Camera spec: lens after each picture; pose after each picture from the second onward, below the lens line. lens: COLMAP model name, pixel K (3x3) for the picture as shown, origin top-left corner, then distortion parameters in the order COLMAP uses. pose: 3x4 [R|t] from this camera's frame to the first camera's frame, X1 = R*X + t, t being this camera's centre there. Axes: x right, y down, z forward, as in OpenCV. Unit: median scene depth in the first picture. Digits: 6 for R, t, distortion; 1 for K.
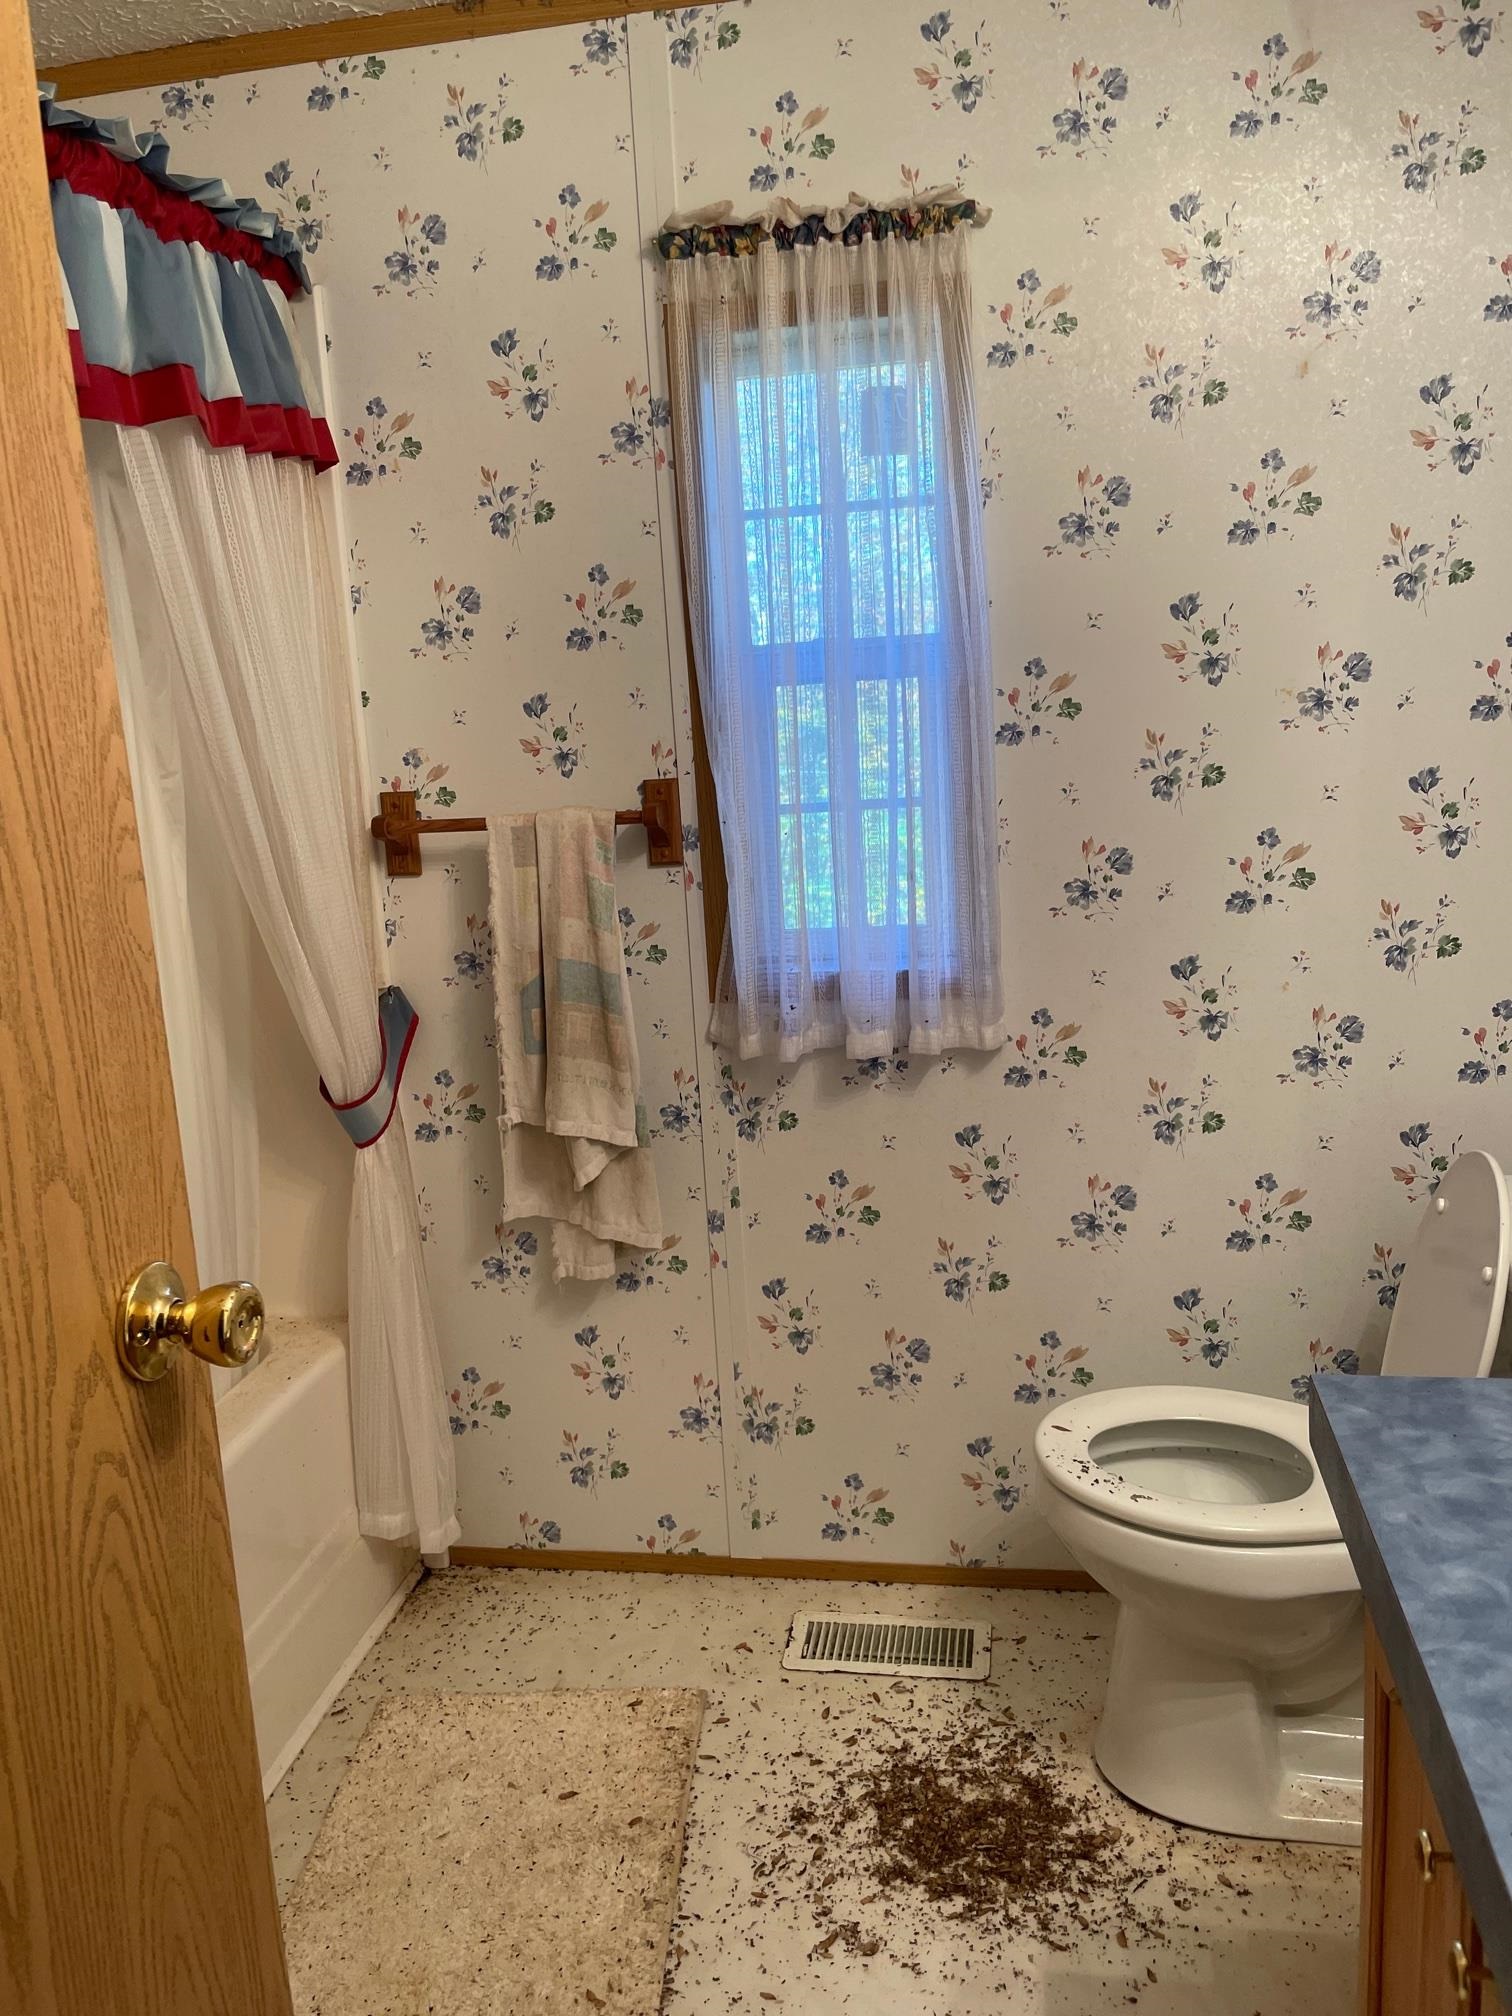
lens RADIAL K [[1566.8, 0, 742.8], [0, 1566.8, 994.5], [0, 0, 1]] dist [0.089088, -0.124757]
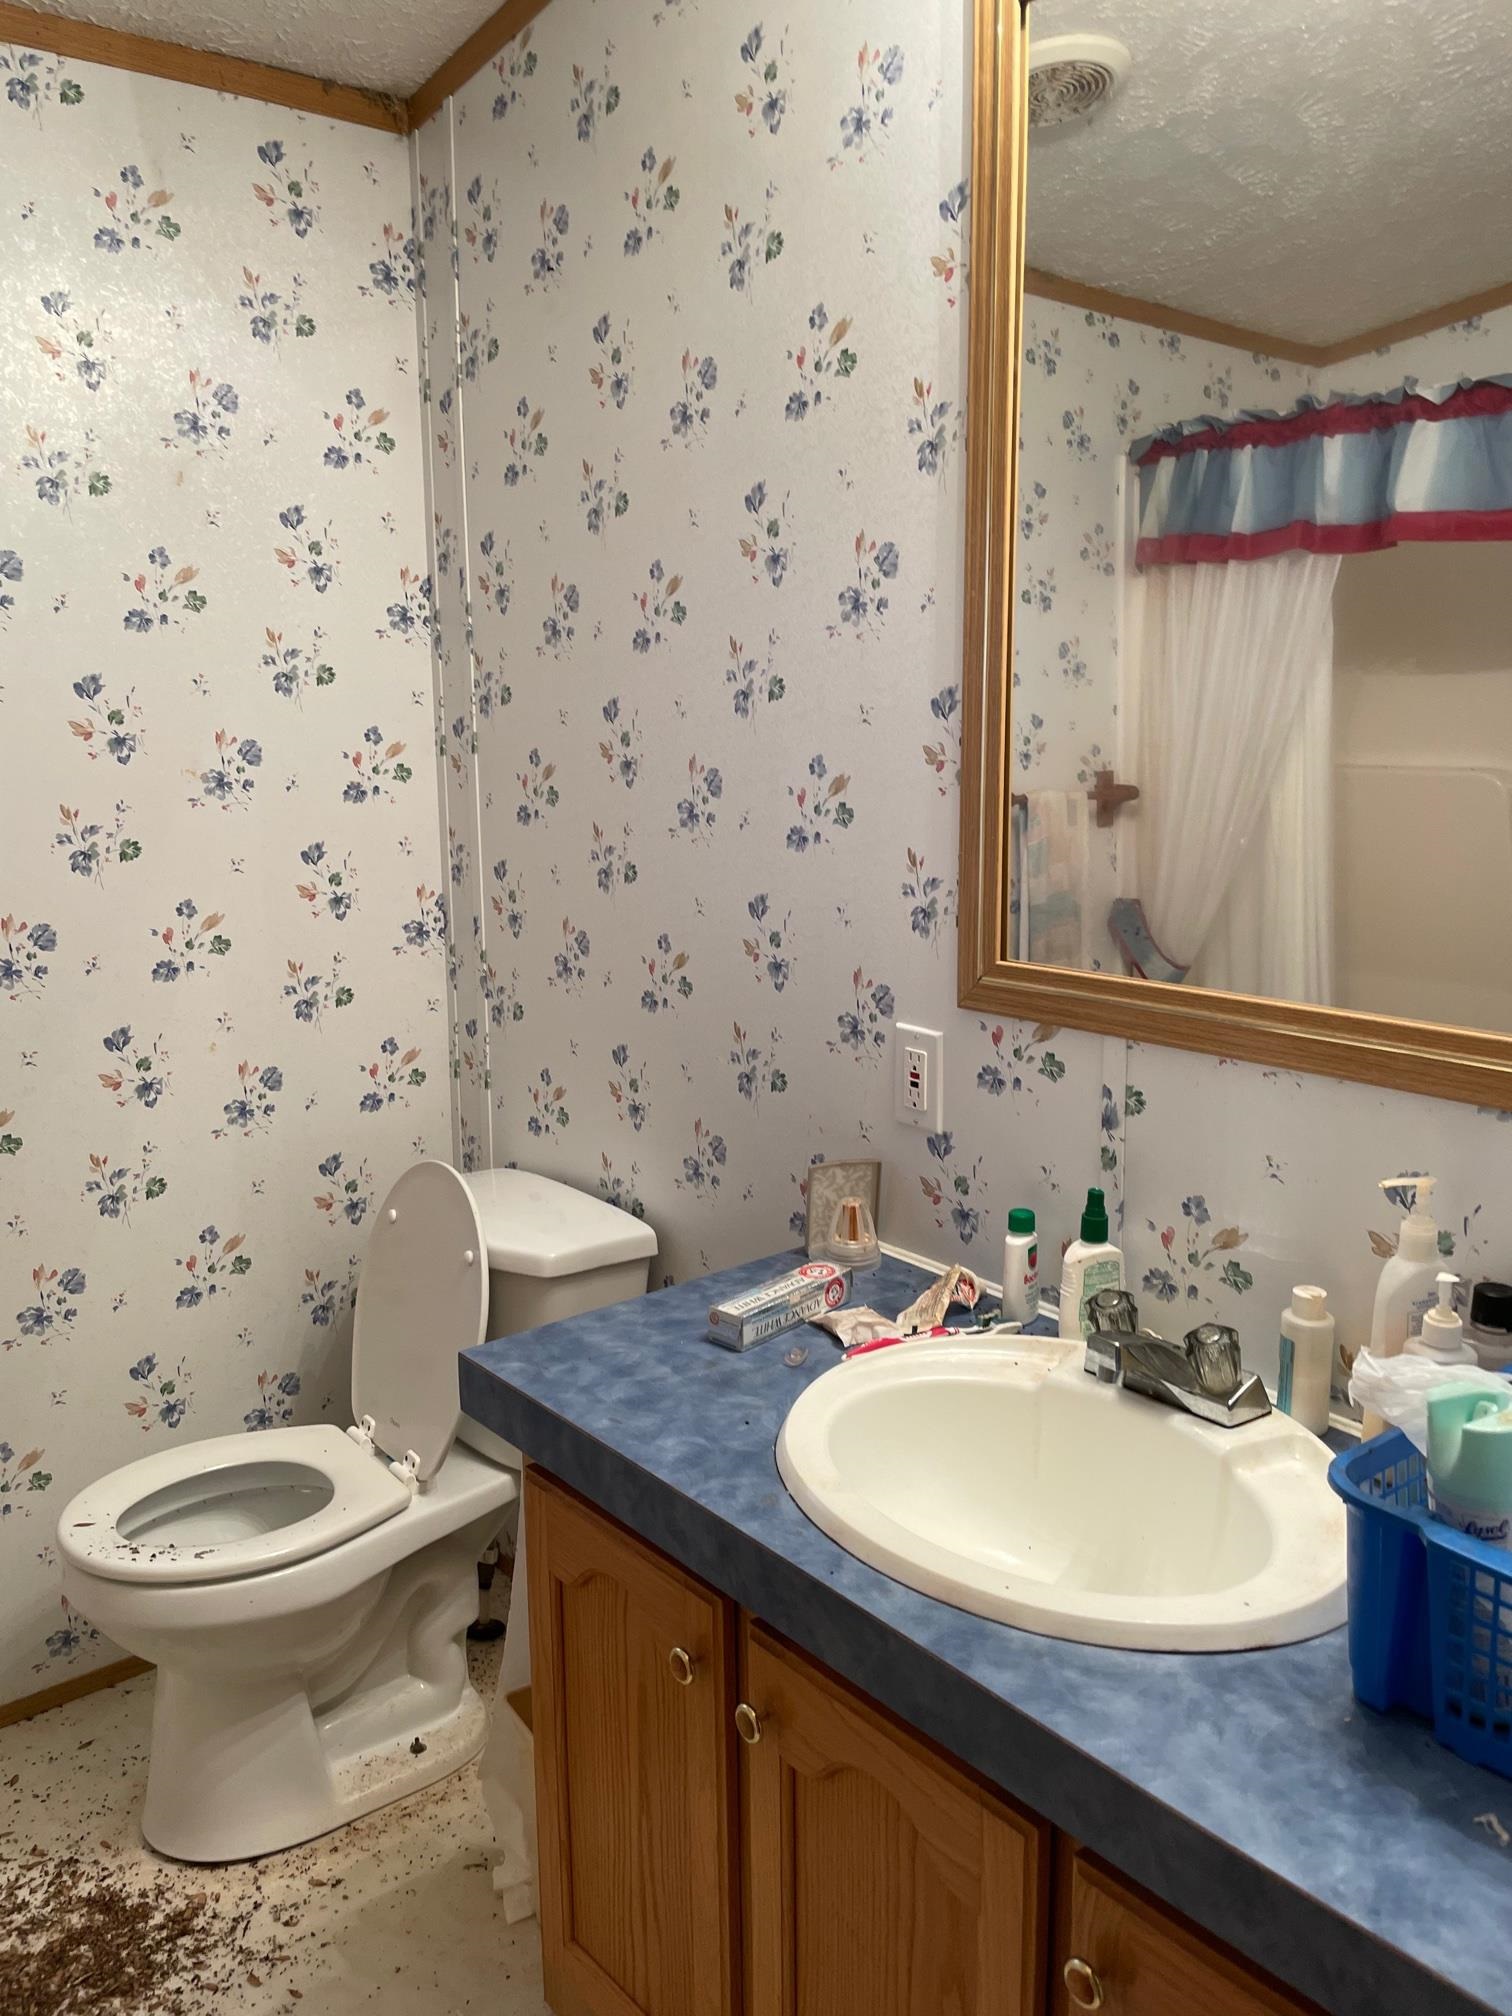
lens RADIAL K [[1566.8, 0, 742.8], [0, 1566.8, 994.5], [0, 0, 1]] dist [0.089088, -0.124757]
pose [[0.646250, -0.079633, 0.758960, -0.250853], [0.122426, 0.992478, -0.000111, 0.003979], [-0.753242, 0.092988, 0.651138, 0.036817]]
